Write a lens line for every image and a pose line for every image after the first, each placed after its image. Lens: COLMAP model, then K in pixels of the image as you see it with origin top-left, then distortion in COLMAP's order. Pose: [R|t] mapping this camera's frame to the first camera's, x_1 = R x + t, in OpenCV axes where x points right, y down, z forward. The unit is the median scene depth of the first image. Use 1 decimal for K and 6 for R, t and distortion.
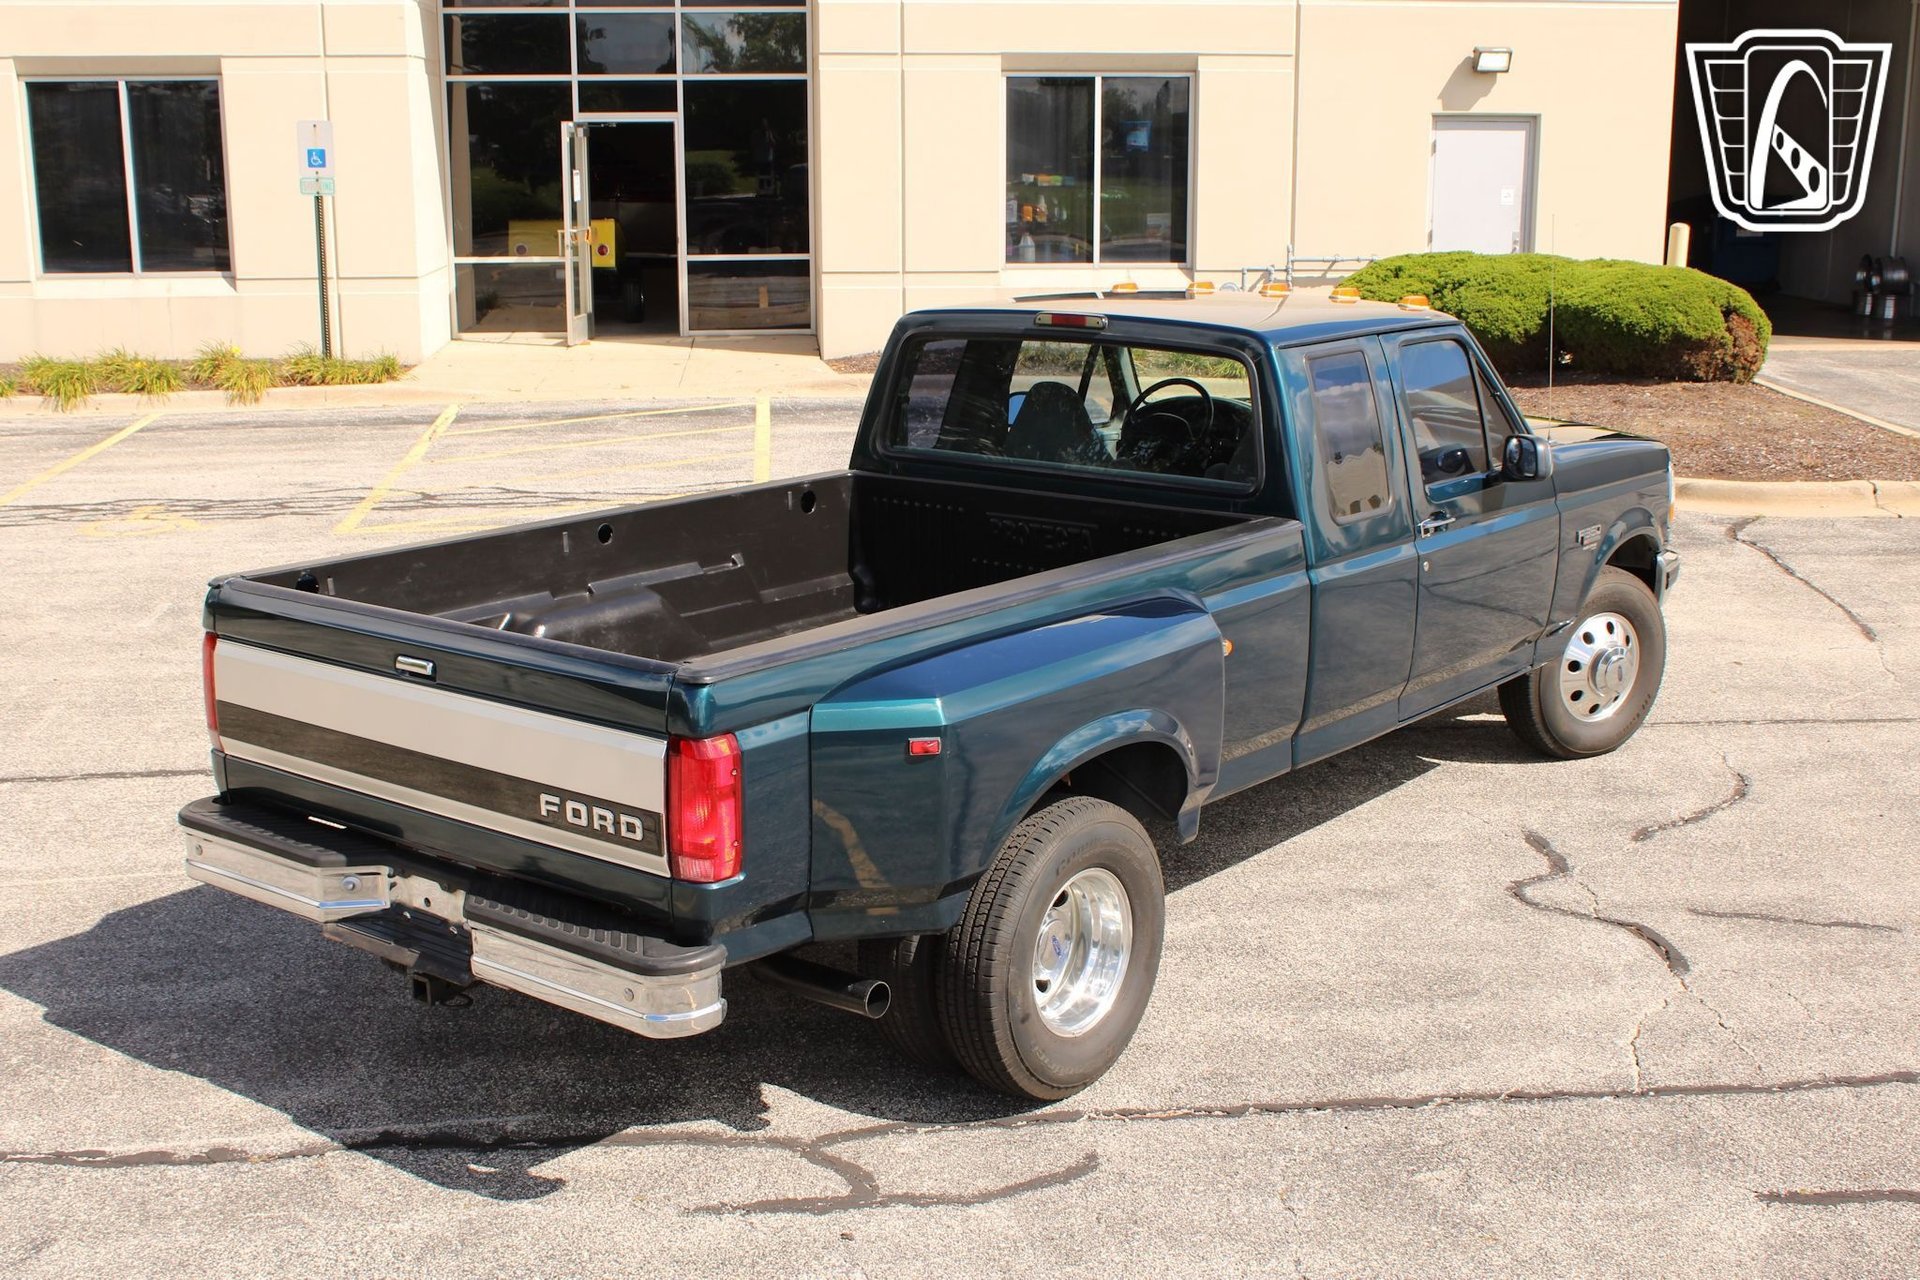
lens RADIAL K [[2220.2, 0, 1013.3], [0, 2220.2, 642.2], [0, 0, 1]] dist [-0.078801, 0.132498]
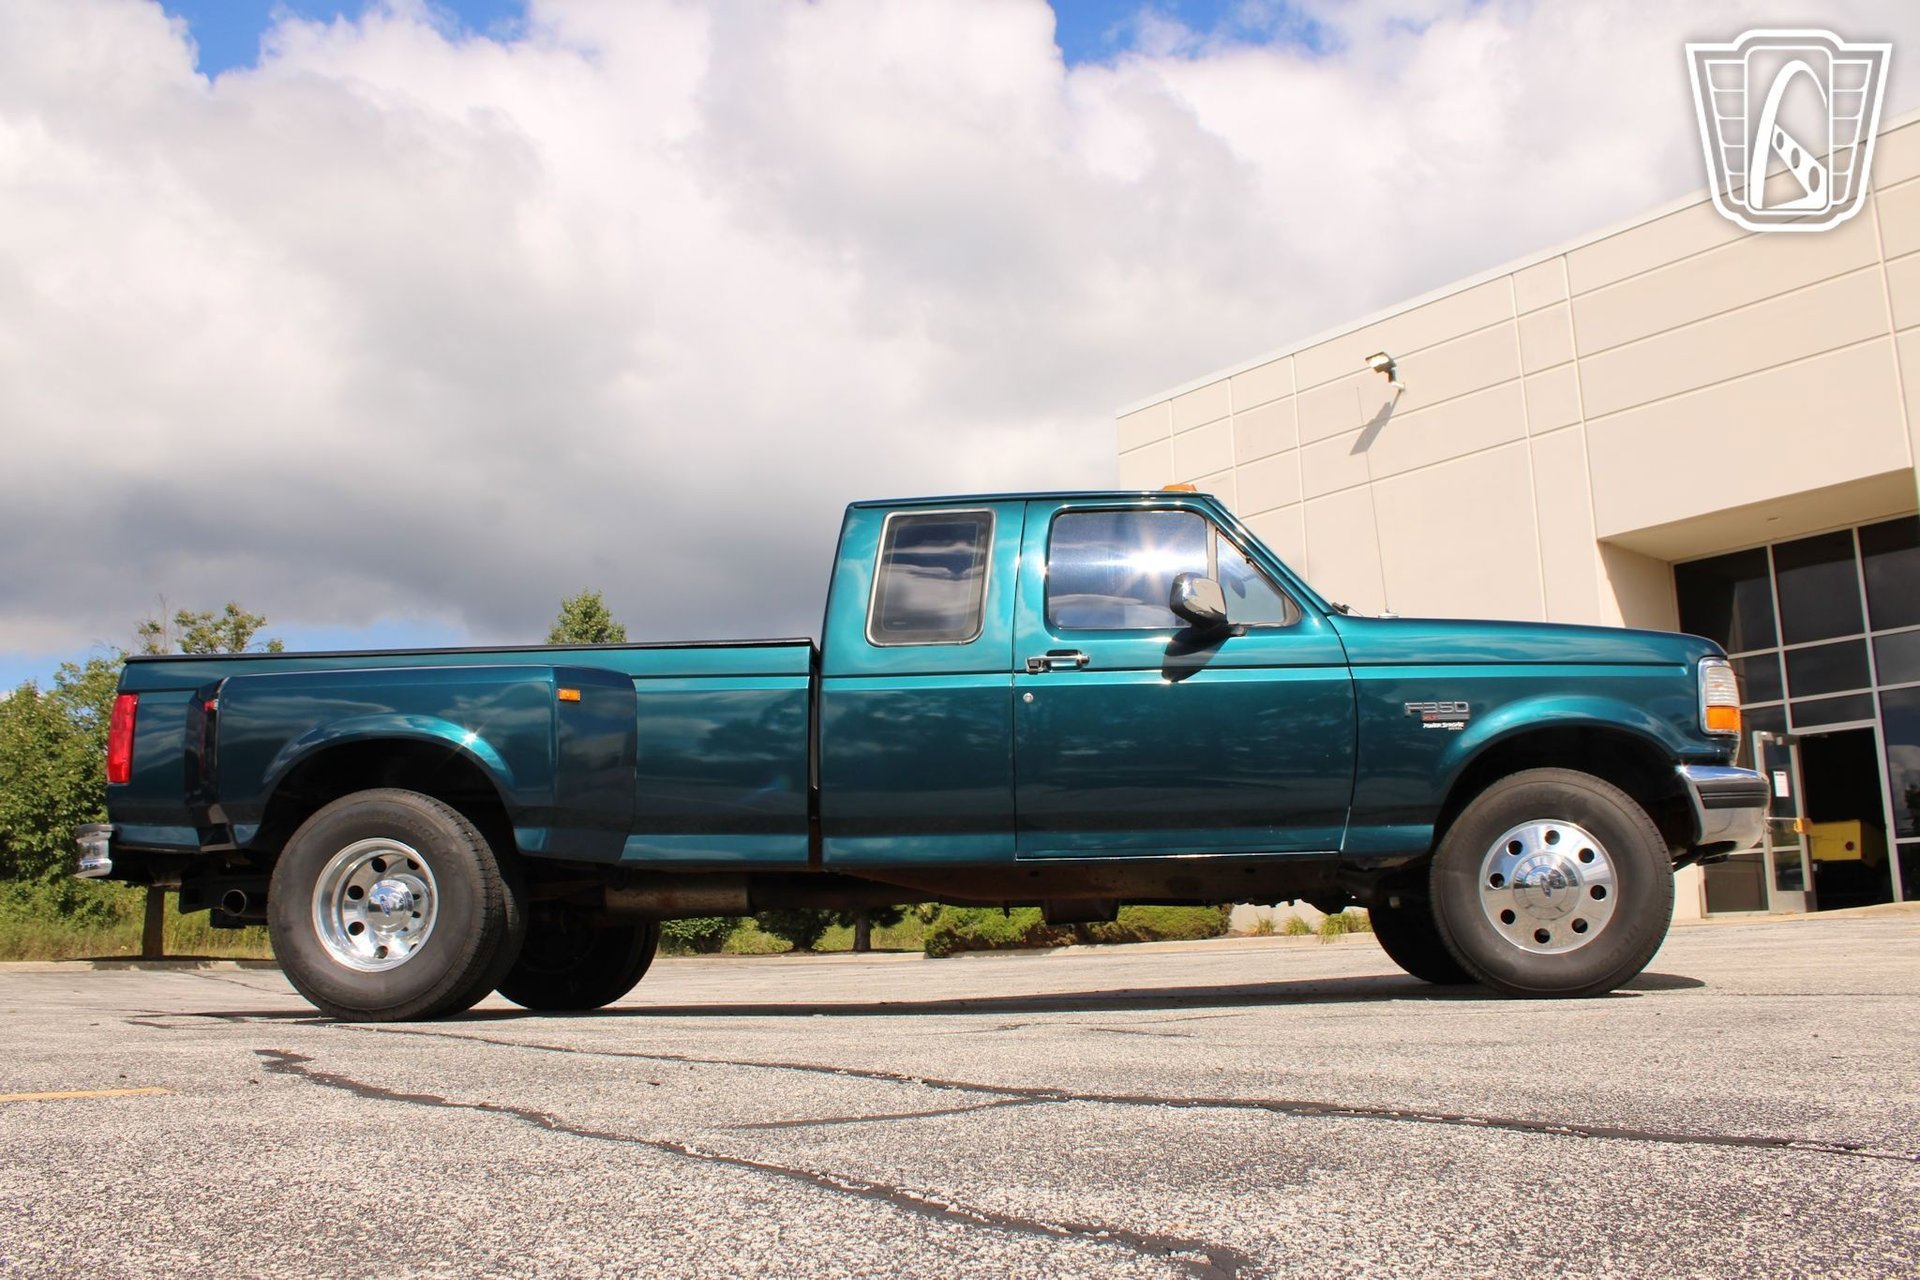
lens RADIAL K [[1585.6, 0, 994.2], [0, 1585.6, 661.3], [0, 0, 1]] dist [-0.173937, 0.179941]
pose [[0.569198, -0.163586, -0.805762, 0.402995], [-0.160018, 0.939227, -0.303721, 0.091168], [0.806478, 0.301814, 0.508430, 0.323866]]
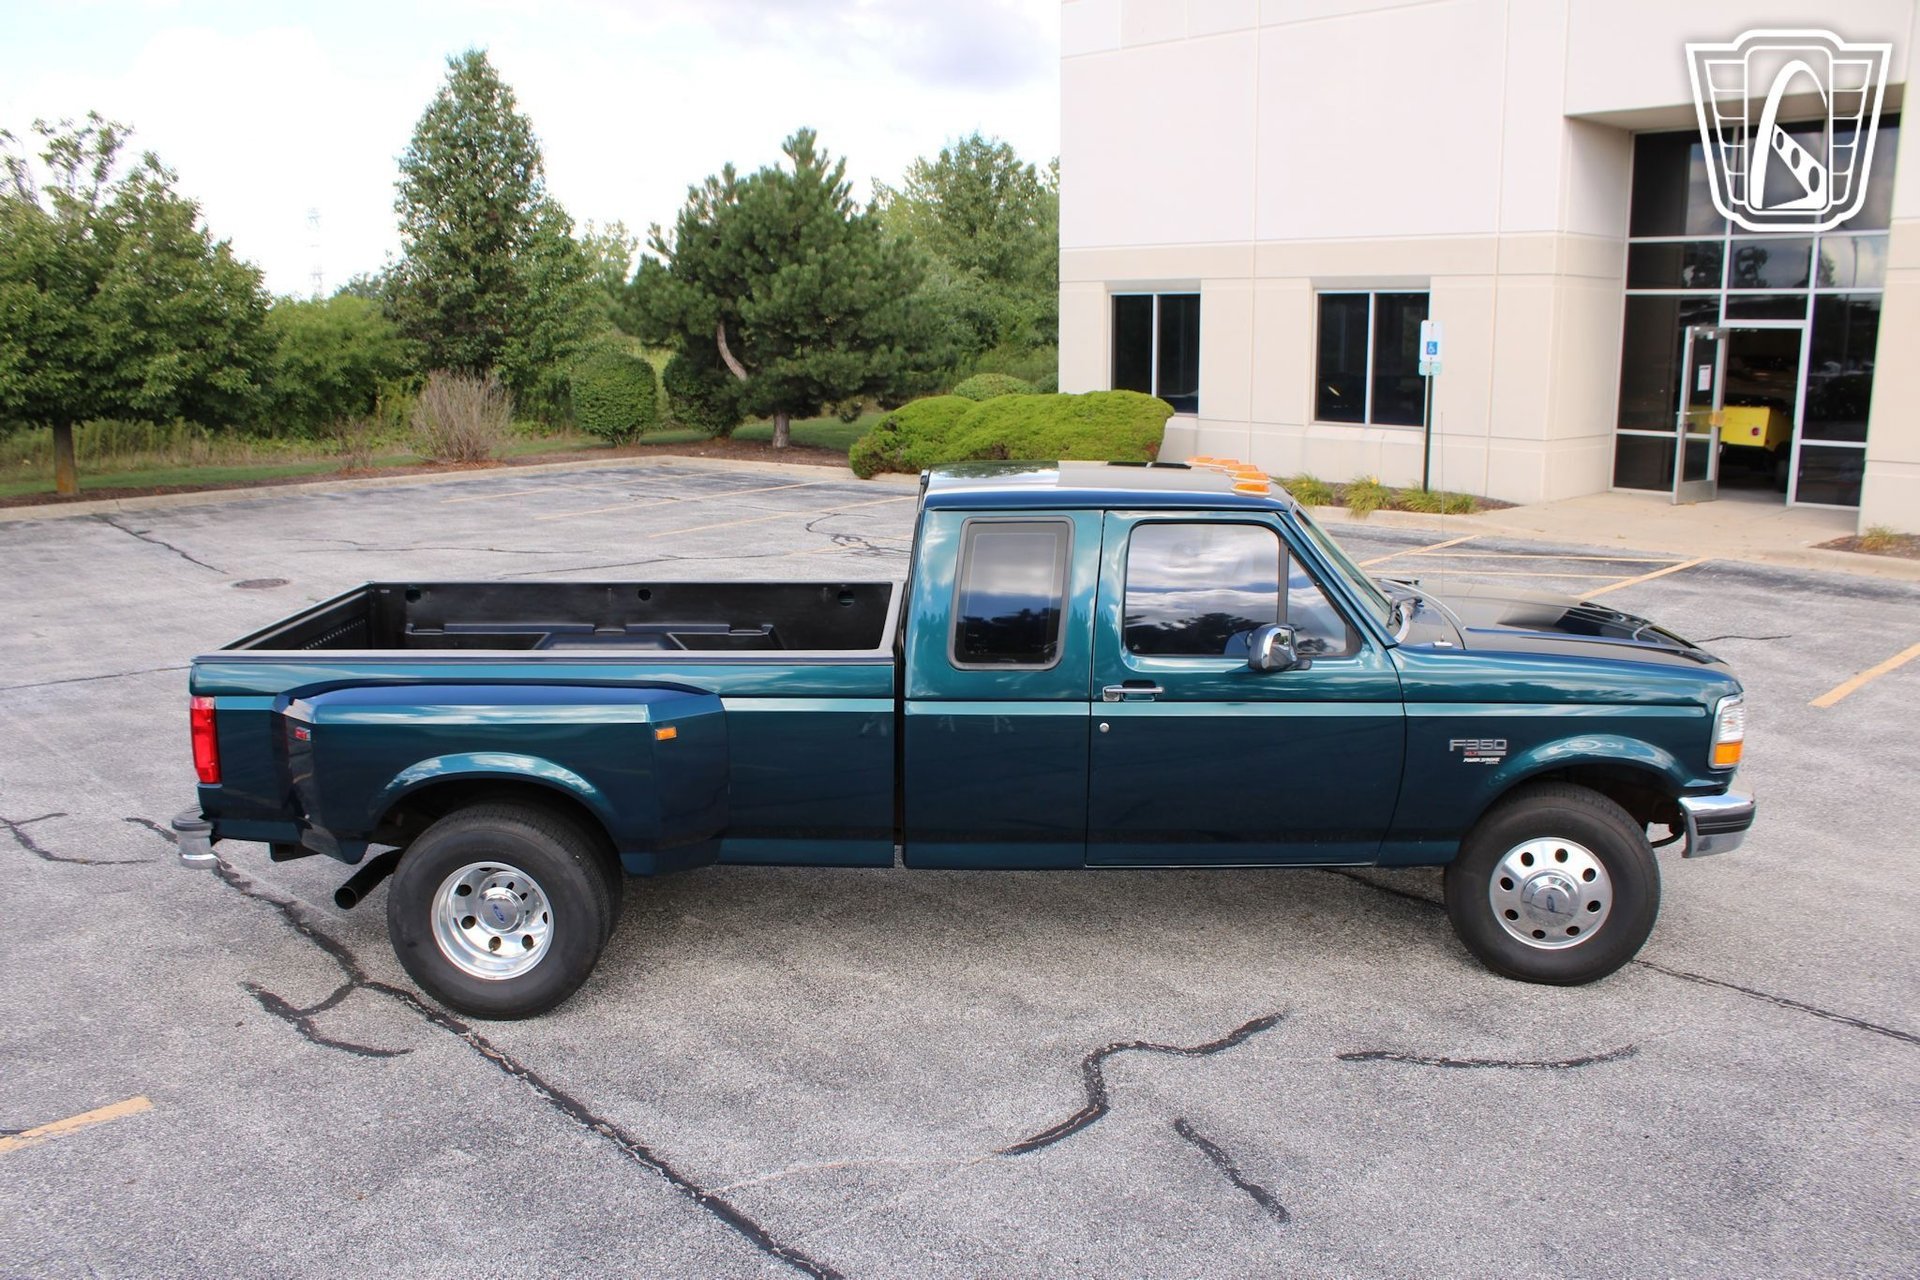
lens RADIAL K [[1585.6, 0, 994.2], [0, 1585.6, 661.3], [0, 0, 1]] dist [-0.173937, 0.179941]
pose [[0.627878, 0.157896, -0.762127, 0.386044], [-0.172007, 0.983144, 0.061978, -0.054997], [0.759067, 0.092177, 0.644454, 0.244111]]
